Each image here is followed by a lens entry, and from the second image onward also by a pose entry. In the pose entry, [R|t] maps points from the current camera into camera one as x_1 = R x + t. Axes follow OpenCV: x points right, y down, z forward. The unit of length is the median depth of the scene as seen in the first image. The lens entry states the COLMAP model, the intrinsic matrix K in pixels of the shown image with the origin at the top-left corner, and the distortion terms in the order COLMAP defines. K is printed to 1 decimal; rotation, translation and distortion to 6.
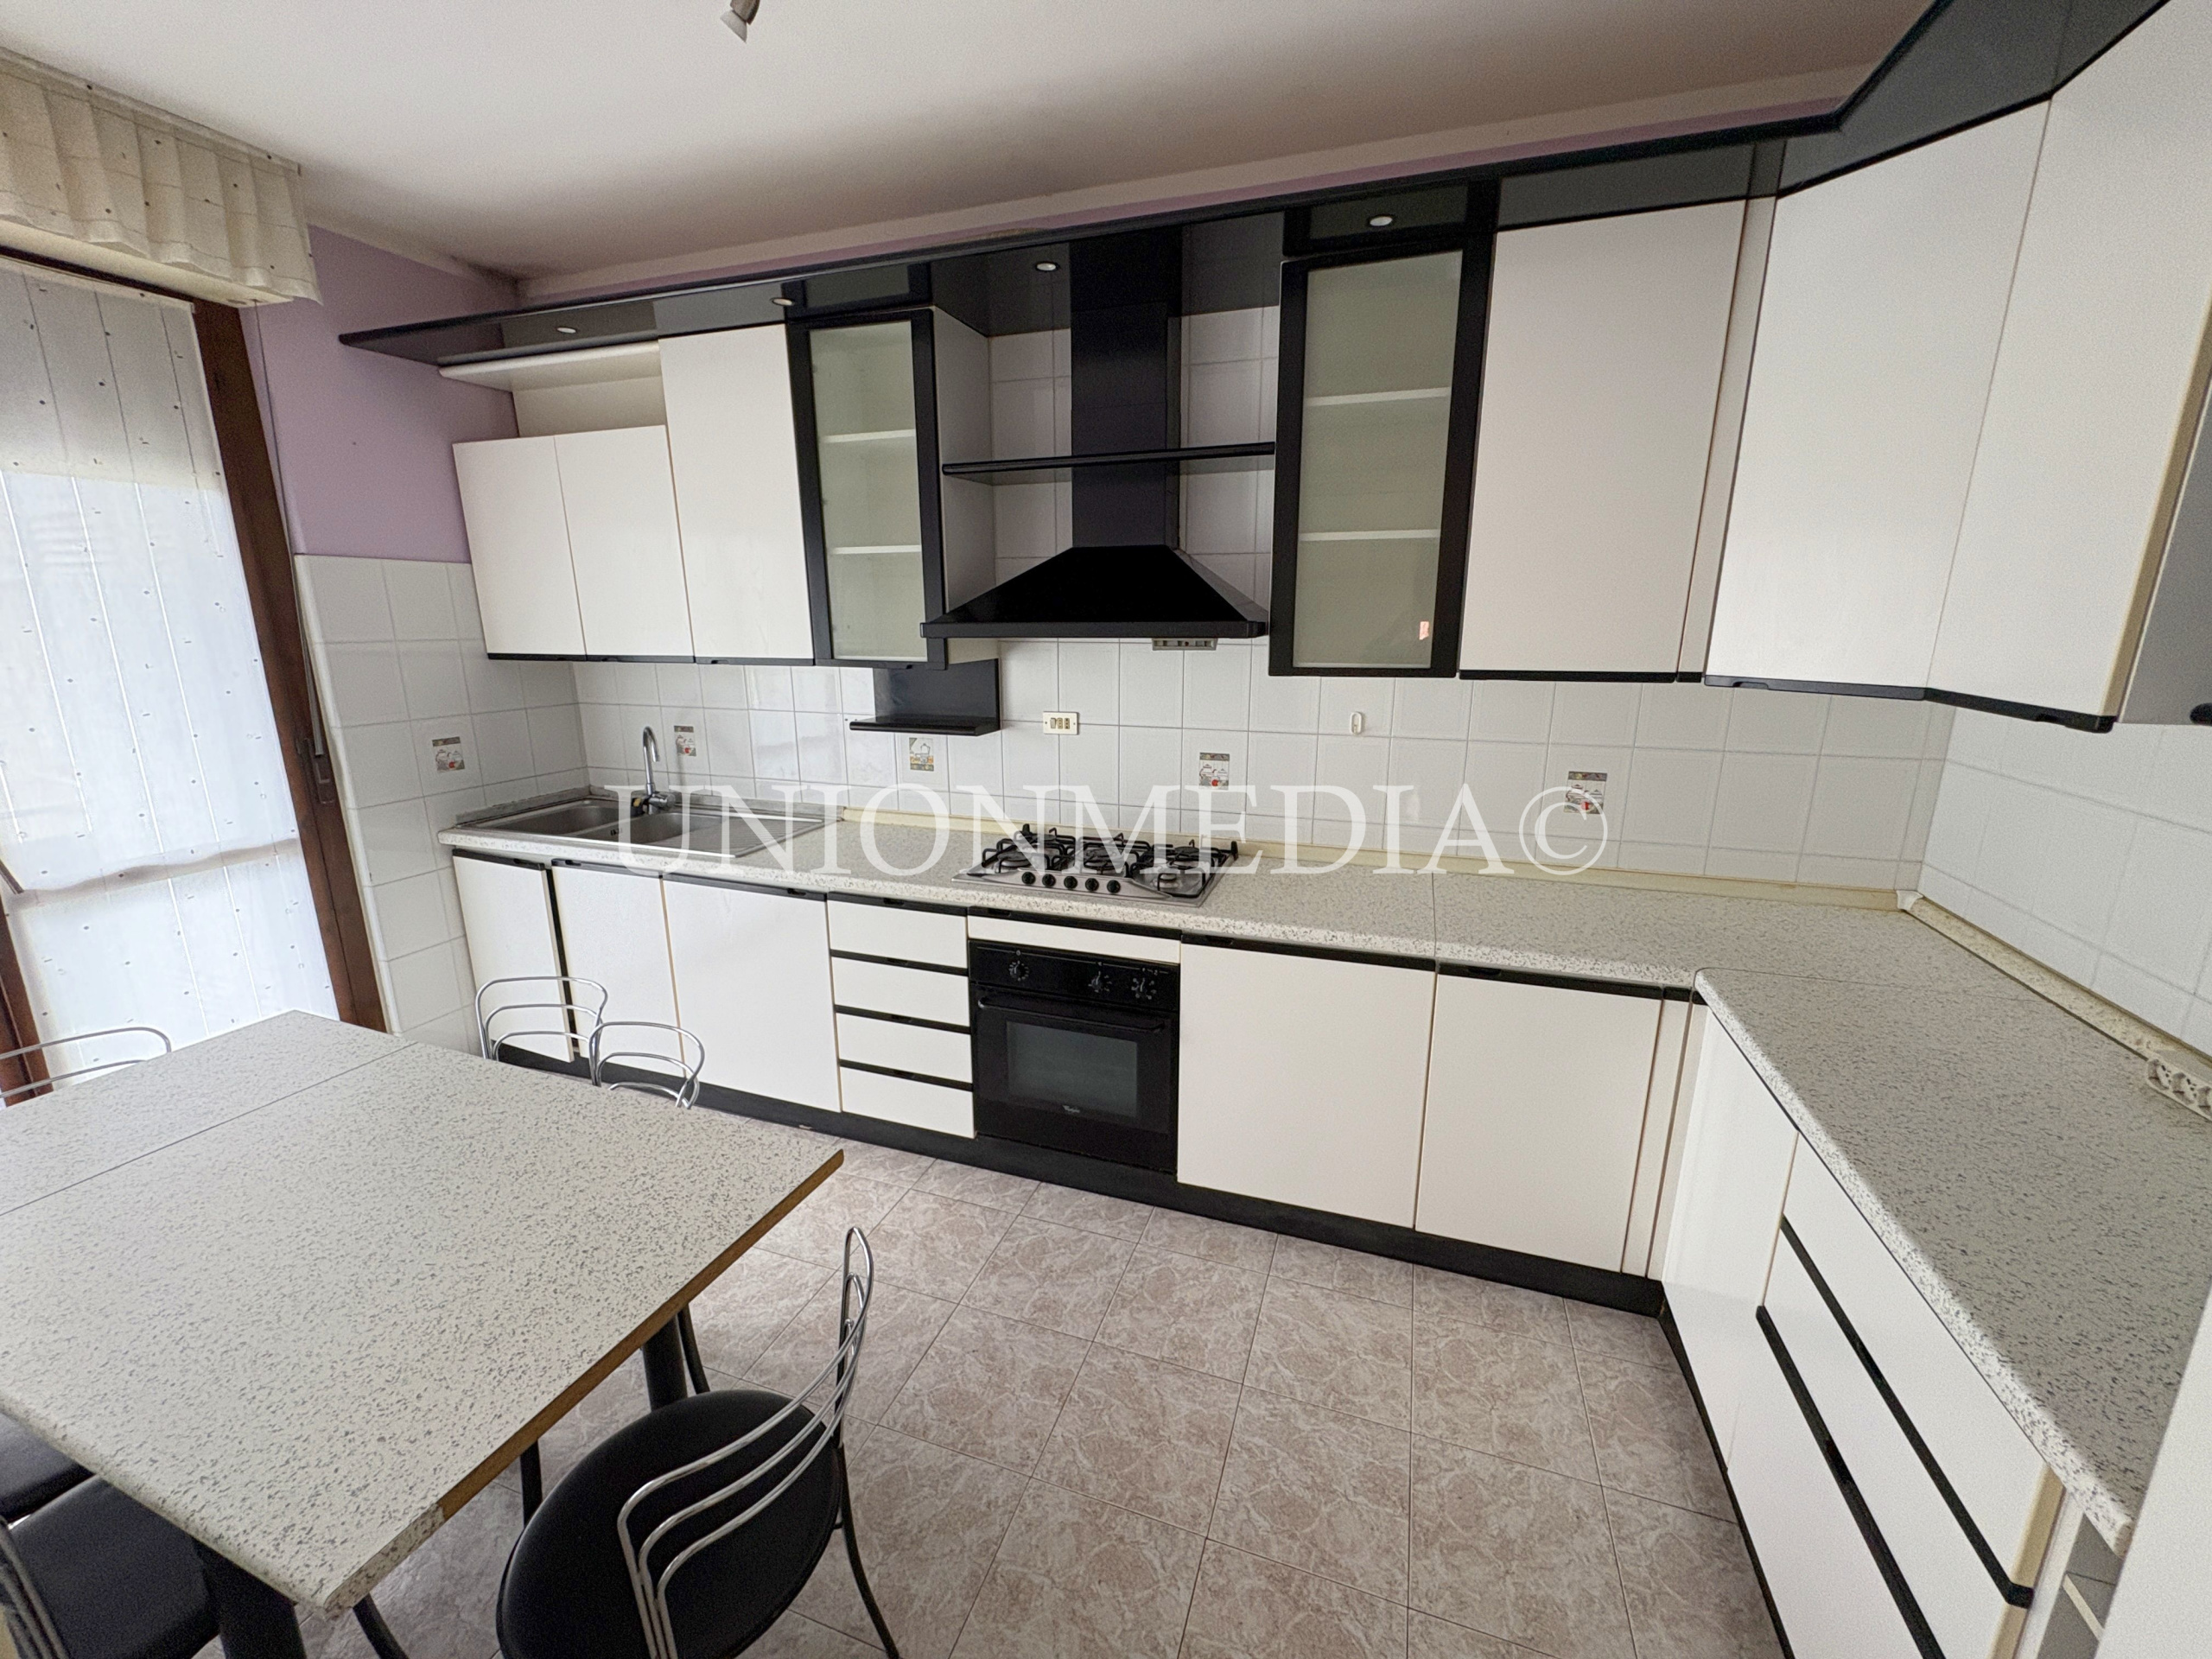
lens RADIAL K [[887.0, 0, 1110.3], [0, 887.0, 827.4], [0, 0, 1]] dist [0.000101, 0.000066]
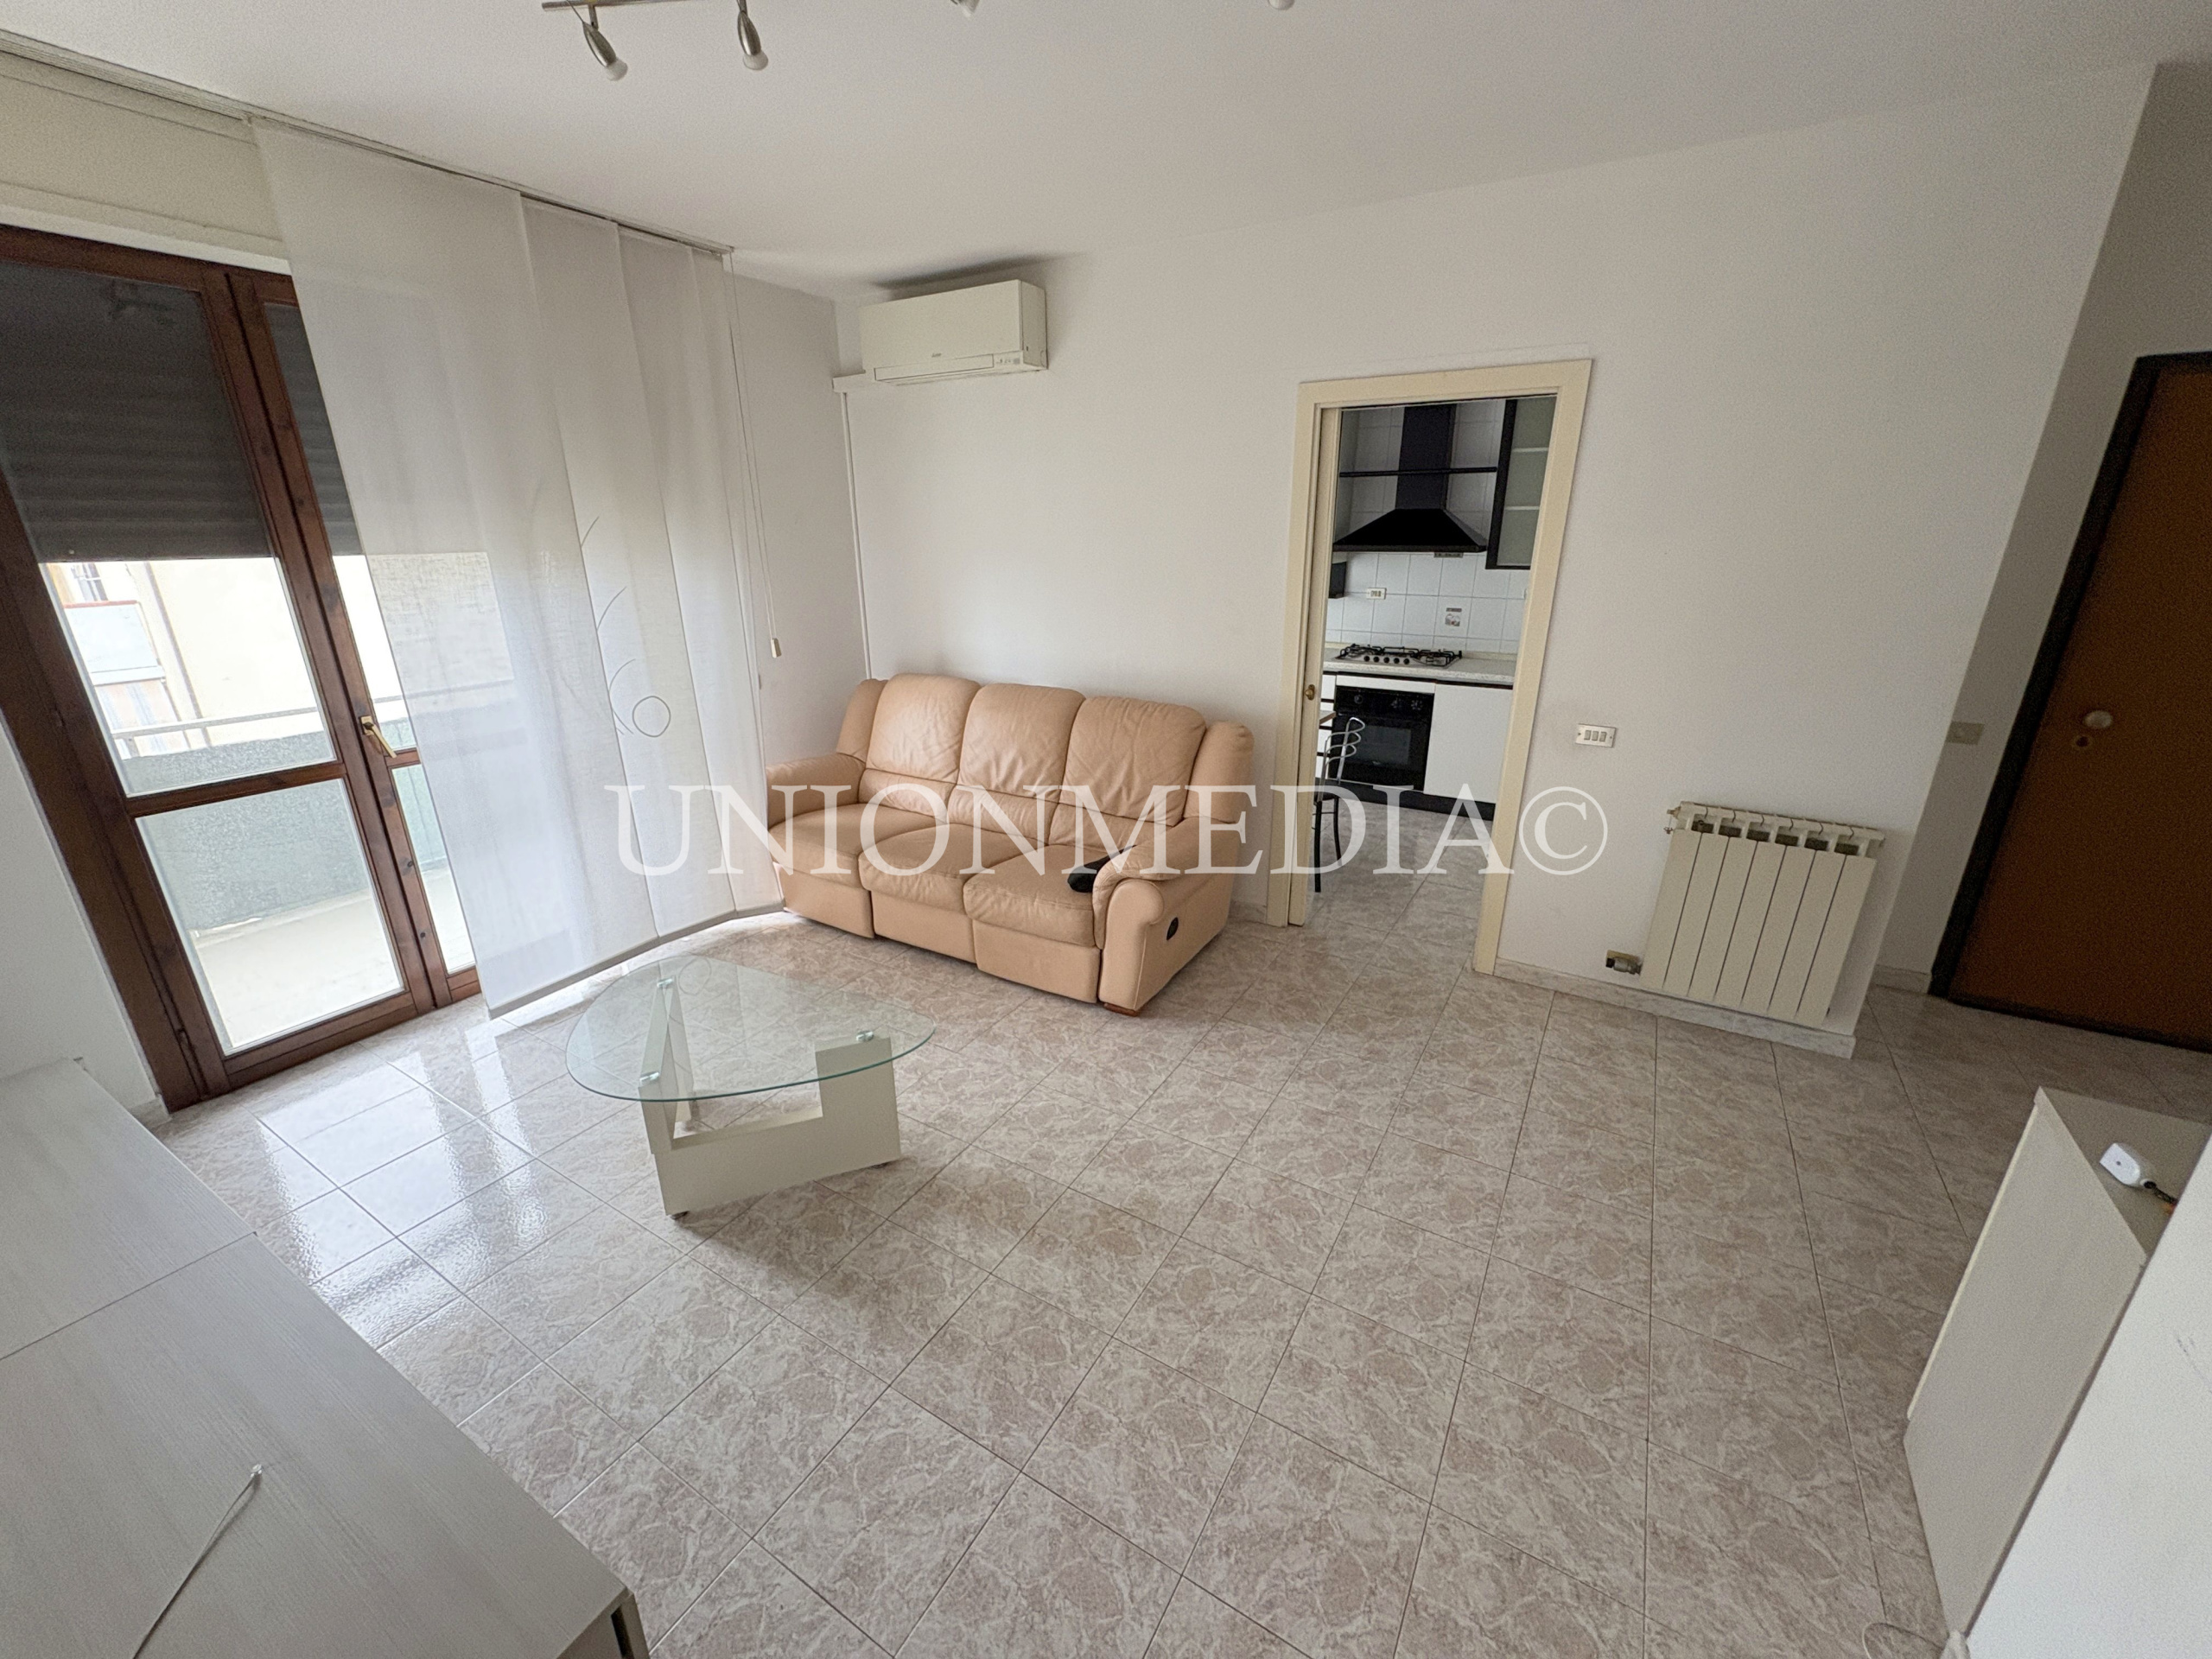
lens RADIAL K [[887.0, 0, 1093.3], [0, 887.0, 825.3], [0, 0, 1]] dist [0.000101, 0.000066]
pose [[0.977300, 0.063753, -0.202039, -0.318531], [-0.044492, 0.994144, 0.098483, 0.318501], [0.207134, -0.087258, 0.974413, -1.565790]]
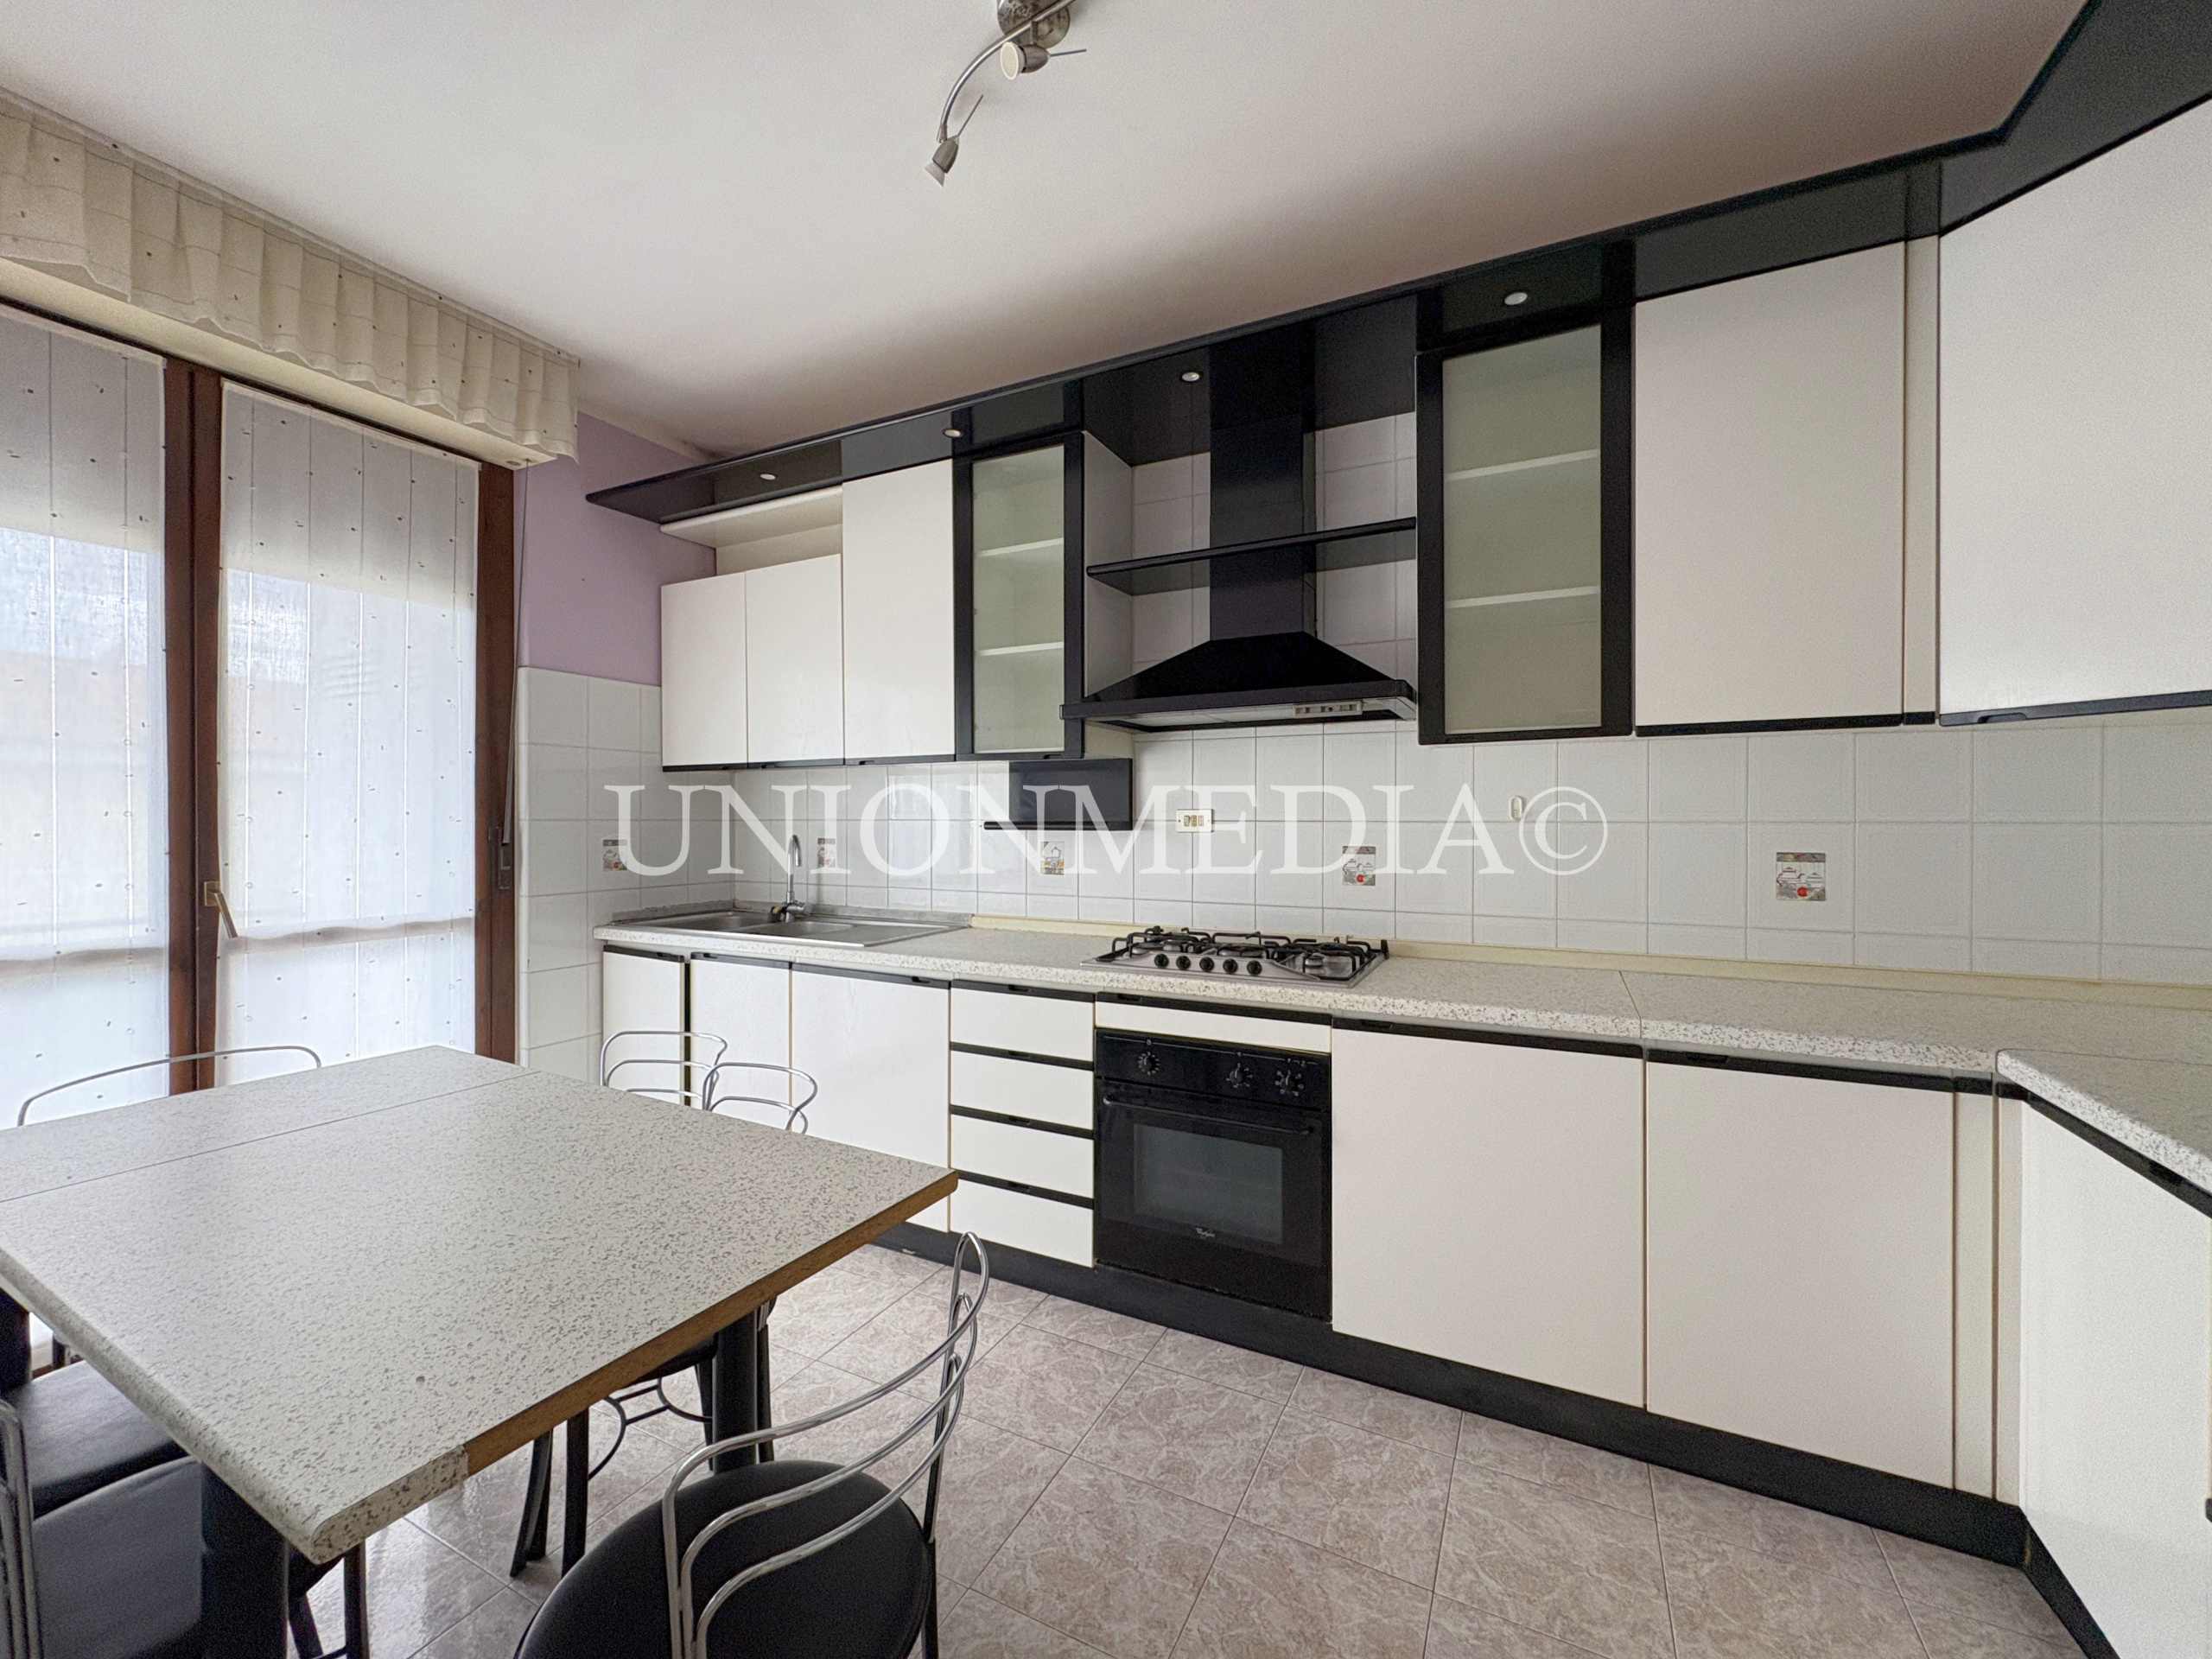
lens RADIAL K [[887.0, 0, 1106.6], [0, 887.0, 831.6], [0, 0, 1]] dist [0.000101, 0.000066]
pose [[0.990641, 0.001043, -0.136493, -0.023502], [-0.032193, 0.973546, -0.226213, 0.149535], [0.132646, 0.228490, 0.964467, 0.062948]]
